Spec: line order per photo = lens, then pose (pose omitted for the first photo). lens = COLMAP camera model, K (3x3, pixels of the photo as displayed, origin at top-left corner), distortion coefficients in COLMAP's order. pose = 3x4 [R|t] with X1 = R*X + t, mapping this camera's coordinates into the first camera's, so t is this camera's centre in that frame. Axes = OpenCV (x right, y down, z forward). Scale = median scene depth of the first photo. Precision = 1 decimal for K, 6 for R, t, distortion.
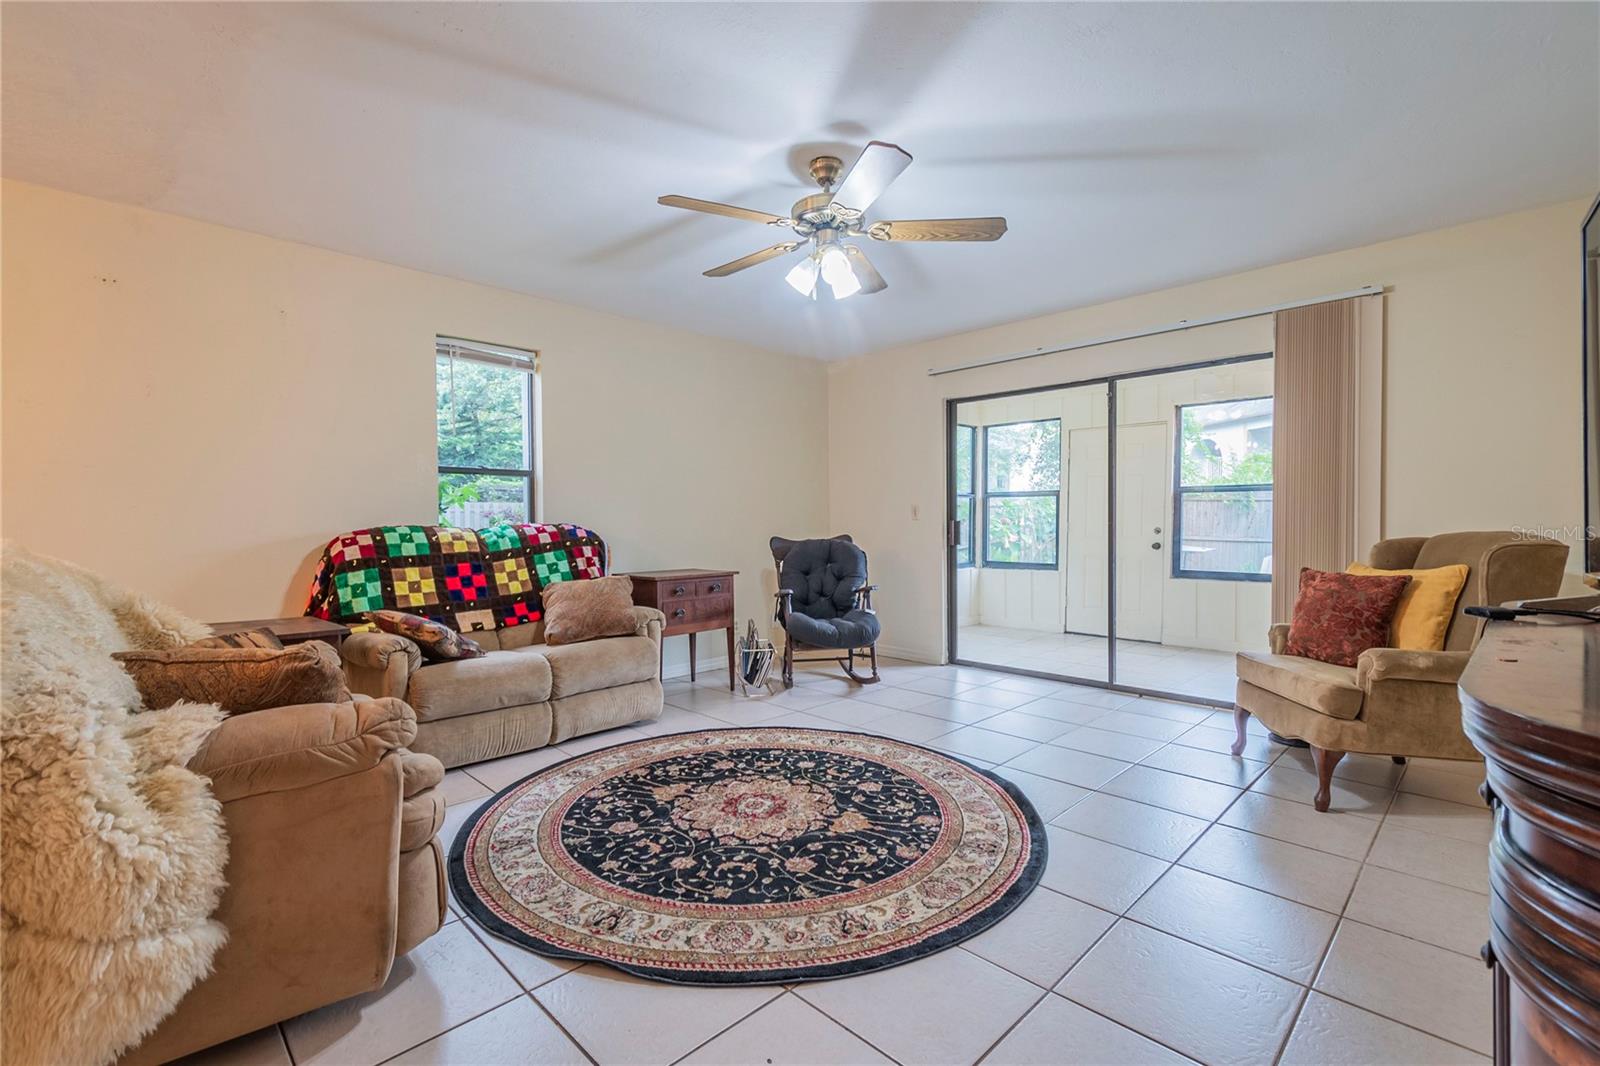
lens RADIAL K [[714.3, 0, 795.5], [0, 714.3, 527.5], [0, 0, 1]] dist [0.002064, 0.000010]
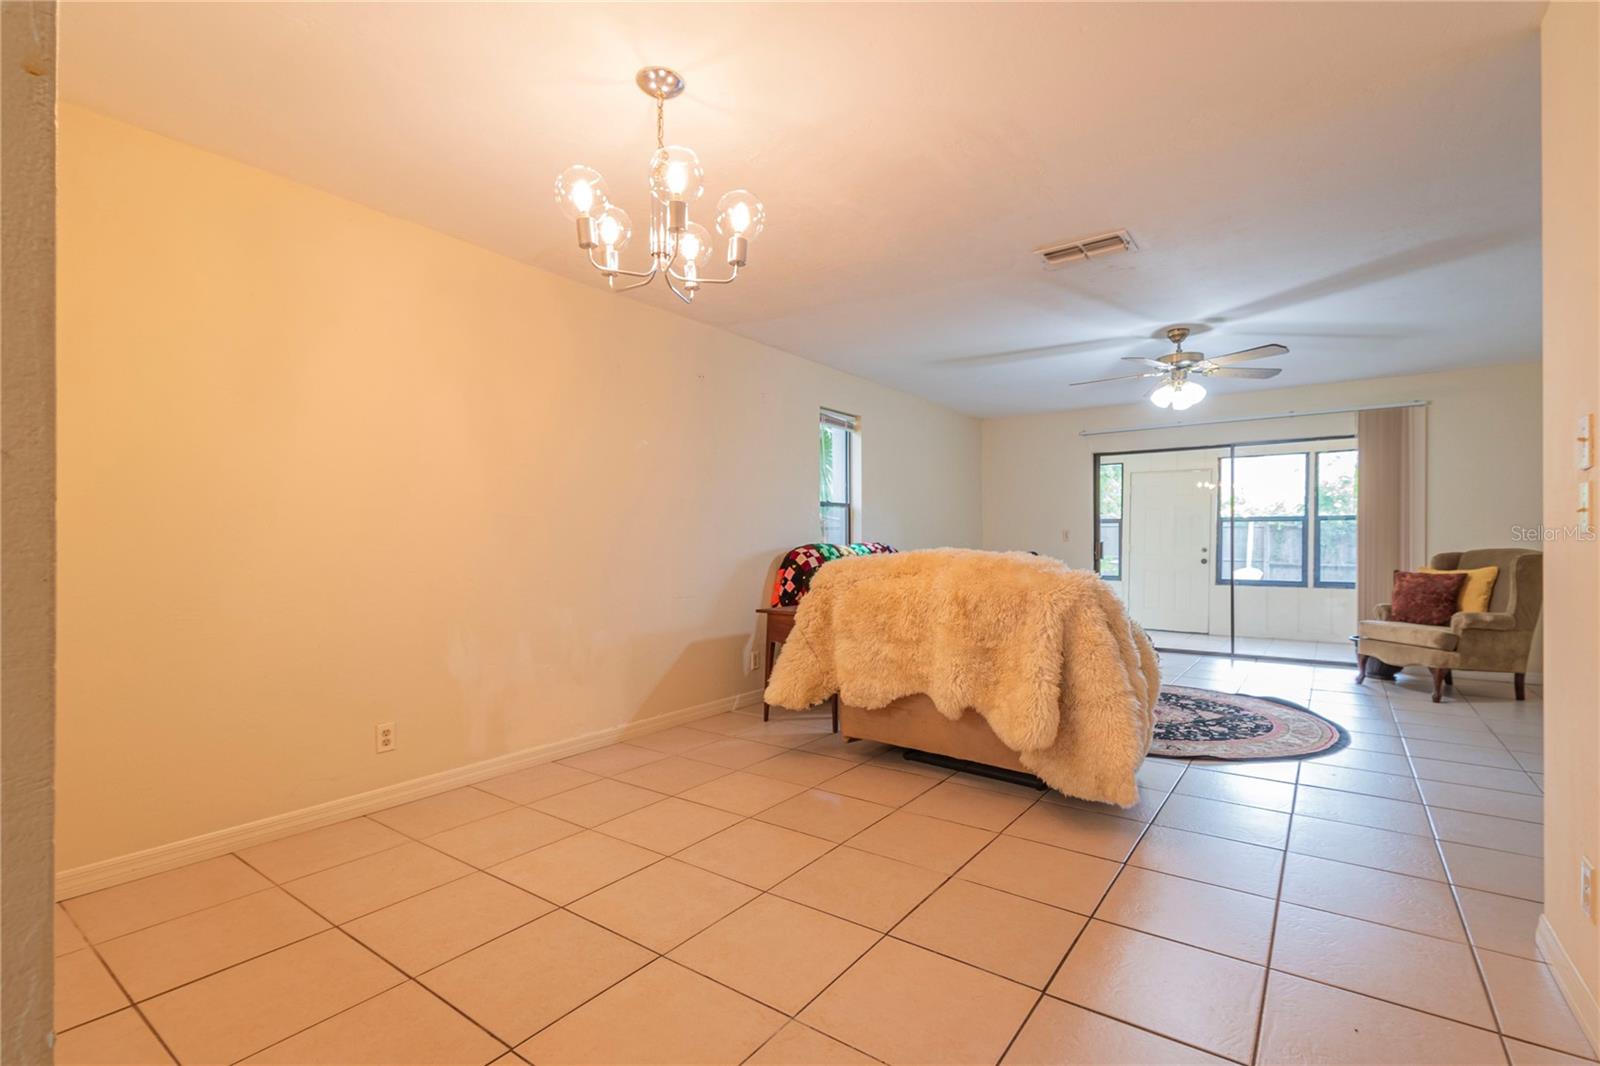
lens RADIAL K [[714.3, 0, 808.5], [0, 714.3, 540.1], [0, 0, 1]] dist [0.002064, 0.000010]
pose [[0.988855, 0.003772, 0.148832, -0.925910], [-0.001827, 0.999911, -0.013198, 0.010748], [-0.148869, 0.012779, 0.988774, -0.465198]]
